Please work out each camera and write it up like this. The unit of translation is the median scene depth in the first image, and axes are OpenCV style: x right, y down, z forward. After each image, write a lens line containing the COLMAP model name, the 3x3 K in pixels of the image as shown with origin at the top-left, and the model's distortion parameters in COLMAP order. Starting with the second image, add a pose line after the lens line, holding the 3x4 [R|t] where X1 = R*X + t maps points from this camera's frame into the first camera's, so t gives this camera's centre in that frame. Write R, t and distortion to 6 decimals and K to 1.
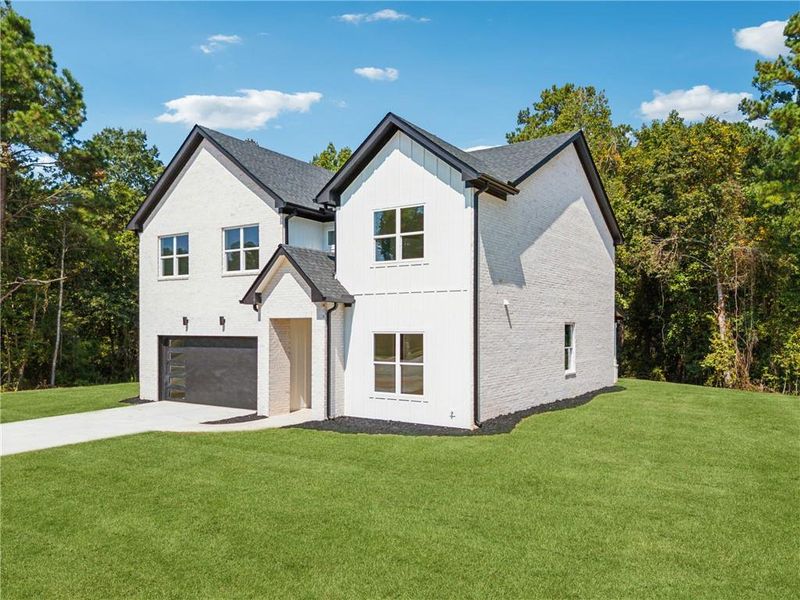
lens RADIAL K [[629.3, 0, 416.5], [0, 629.3, 325.0], [0, 0, 1]] dist [-0.002352, -0.011760]
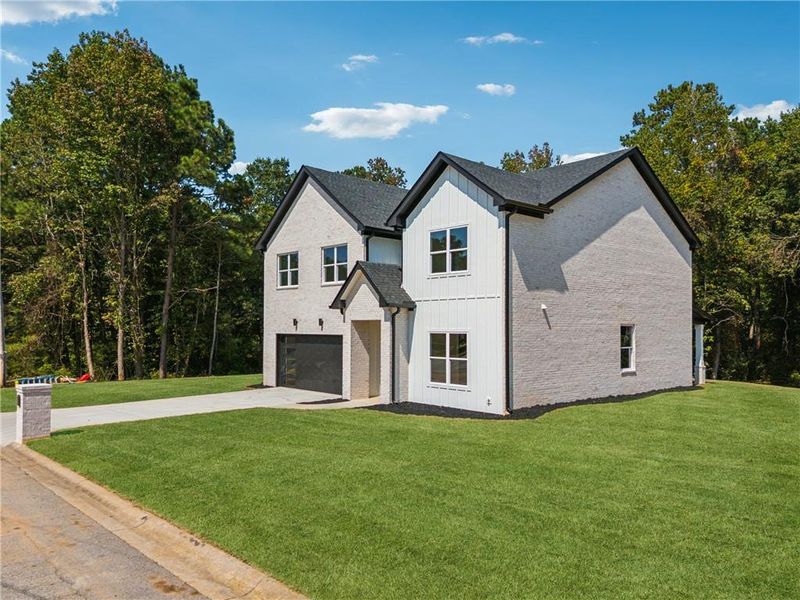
lens RADIAL K [[630.2, 0, 400.0], [0, 630.2, 300.0], [0, 0, 1]] dist [0.002444, 0.001978]
pose [[0.965961, -0.007238, -0.258585, 0.161108], [-0.003205, 0.999197, -0.039941, -0.001165], [0.258666, 0.039410, 0.965162, -0.154208]]
